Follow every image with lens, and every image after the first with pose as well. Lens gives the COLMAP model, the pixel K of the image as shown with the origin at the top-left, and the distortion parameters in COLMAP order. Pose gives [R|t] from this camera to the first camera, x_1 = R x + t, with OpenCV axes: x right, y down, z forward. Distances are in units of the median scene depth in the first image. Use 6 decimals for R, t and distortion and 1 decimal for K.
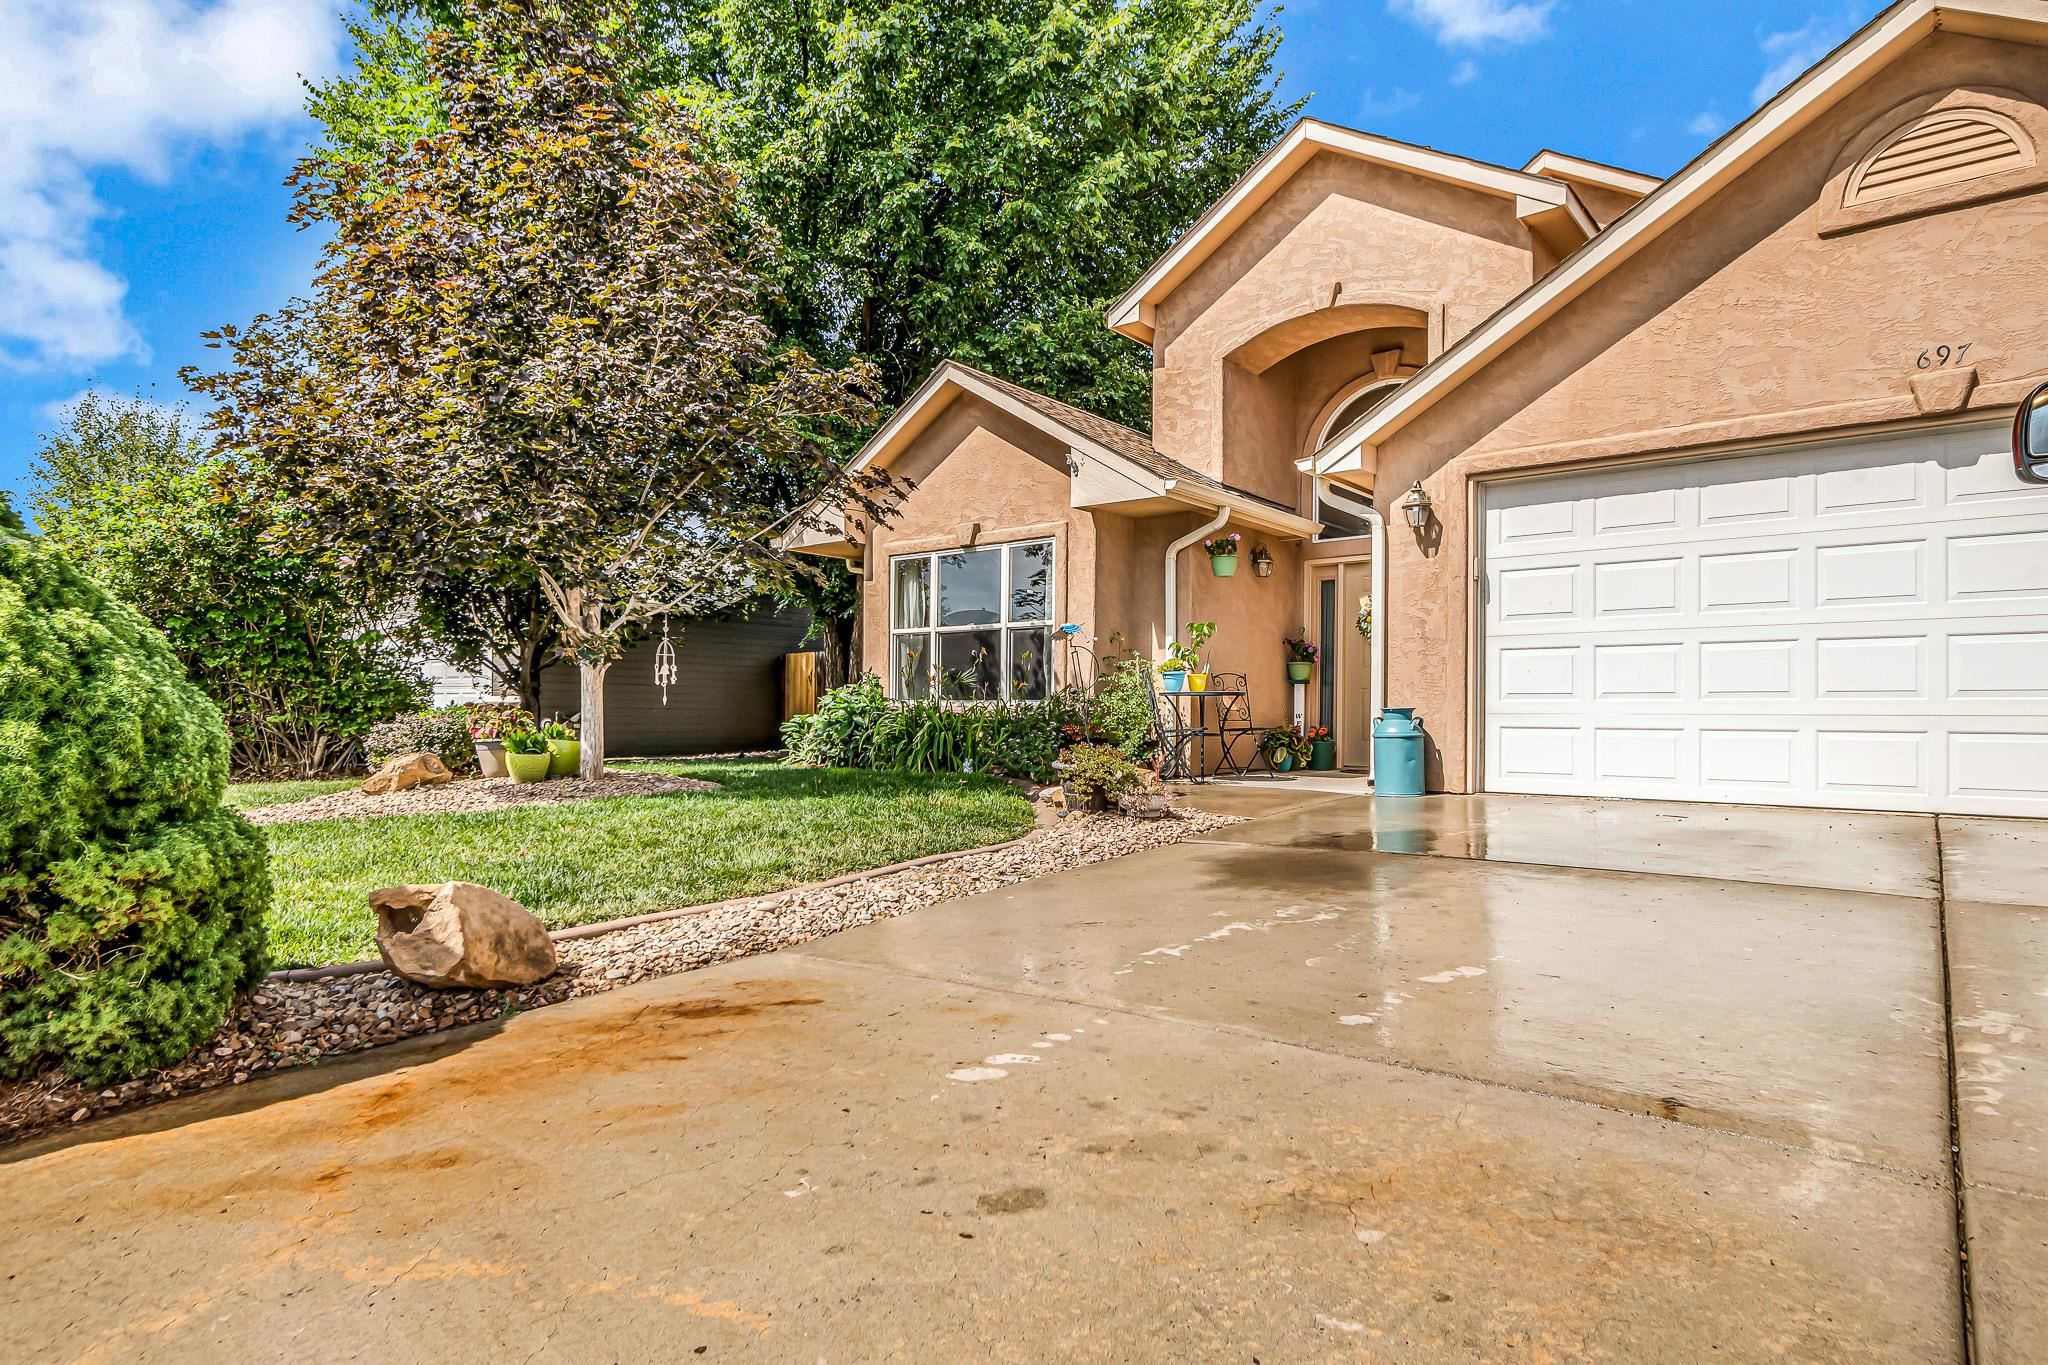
lens RADIAL K [[1098.3, 0, 1024.0], [0, 1098.3, 700.9], [0, 0, 1]] dist [-0.005466, -0.002299]
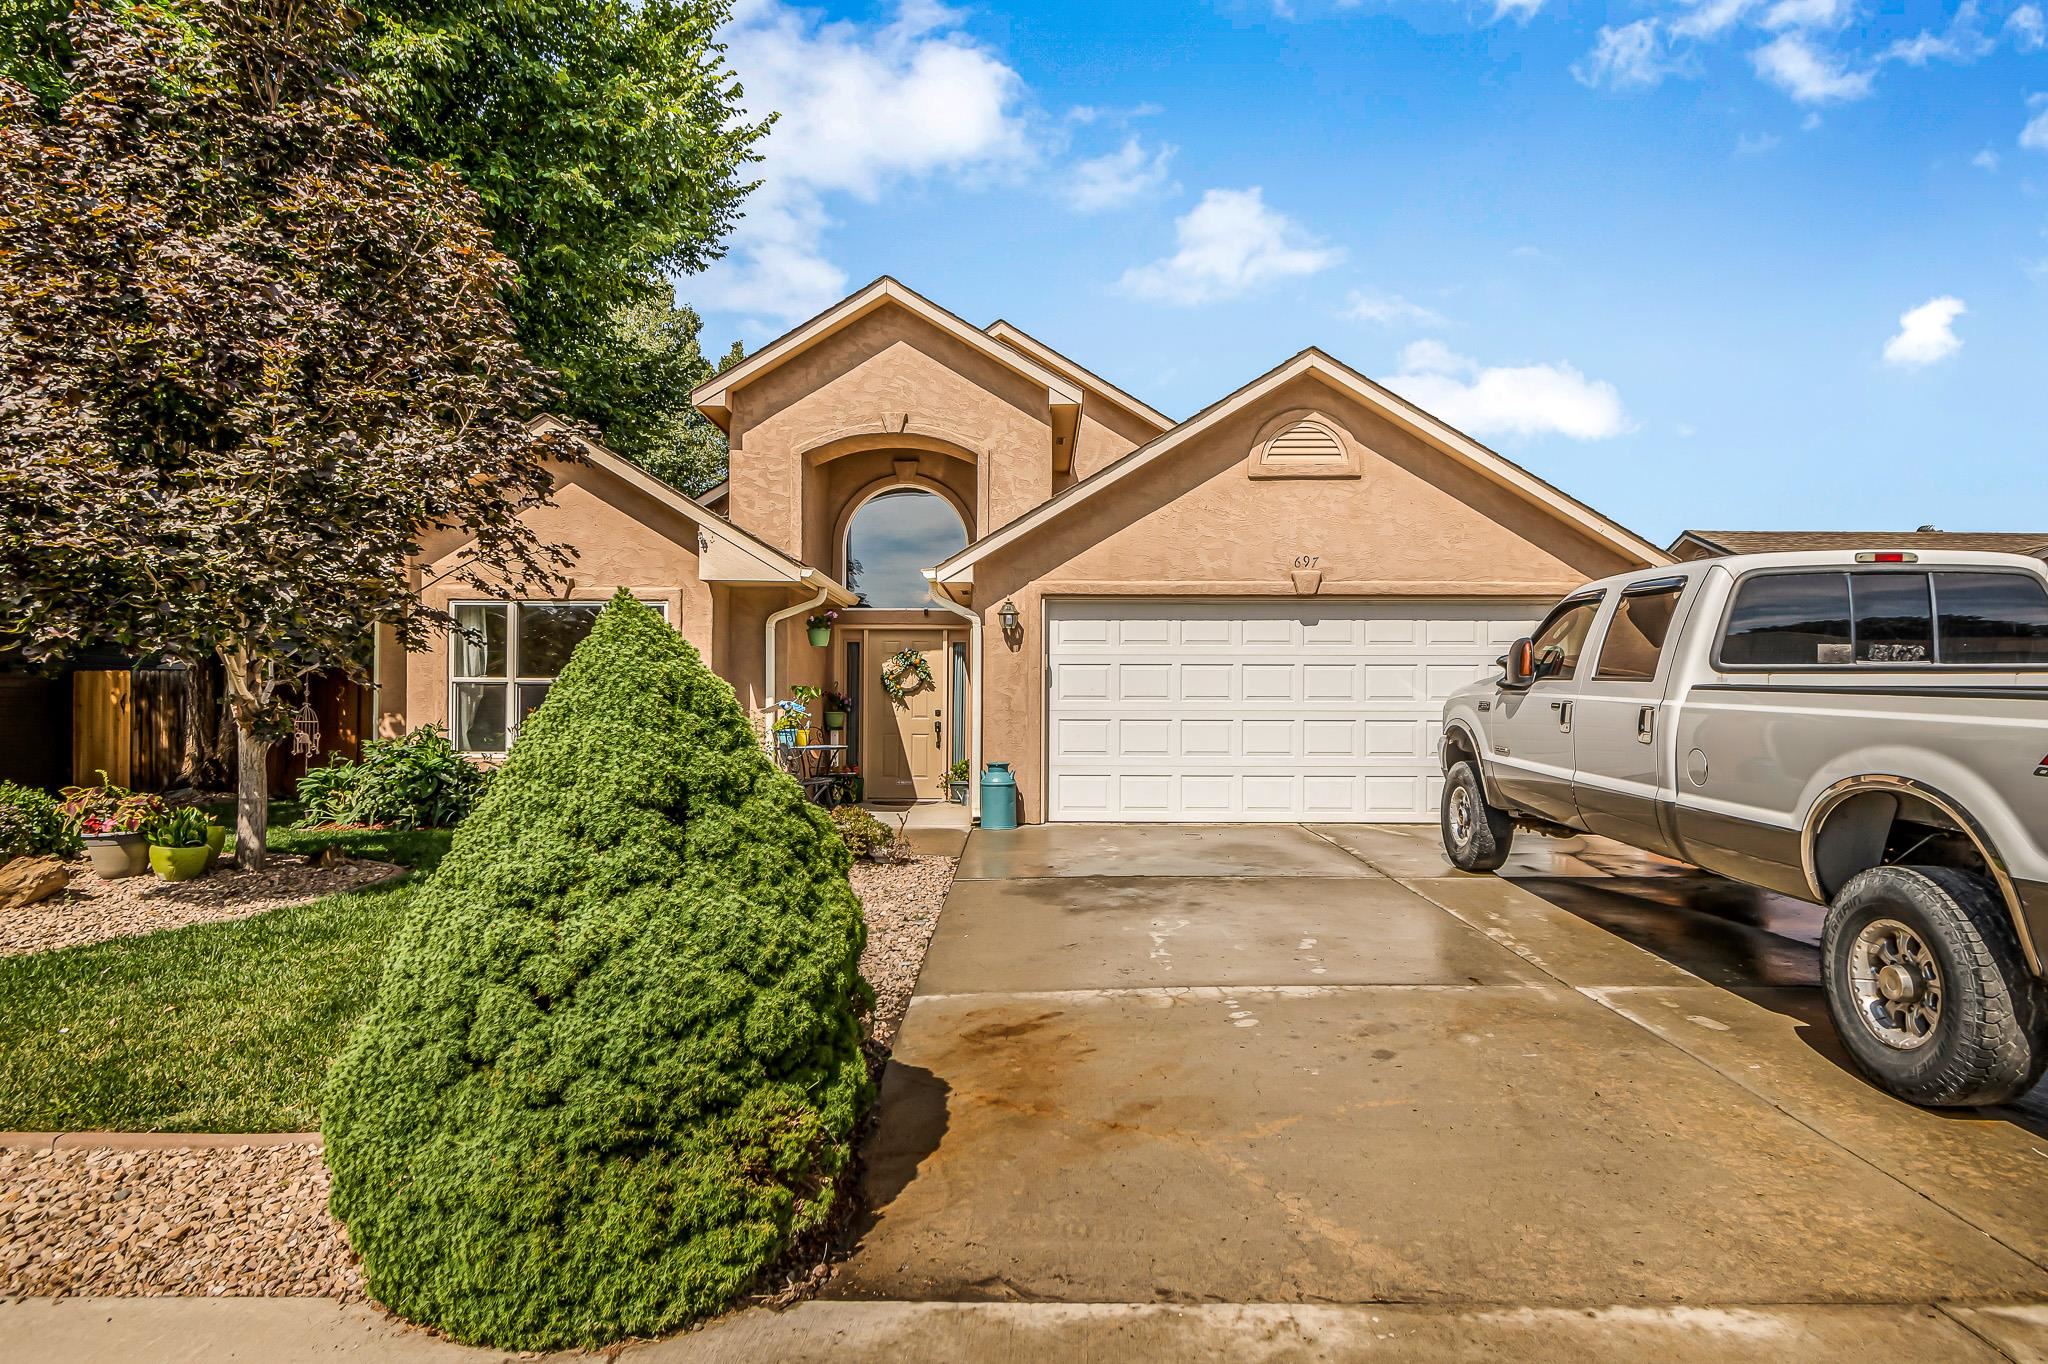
lens RADIAL K [[1119.6, 0, 1020.5], [0, 1119.6, 699.2], [0, 0, 1]] dist [-0.002486, -0.000178]
pose [[0.784847, 0.005027, 0.619669, -0.499637], [-0.006310, 0.999980, -0.000120, -0.073716], [-0.619658, -0.003816, 0.784863, -0.099148]]
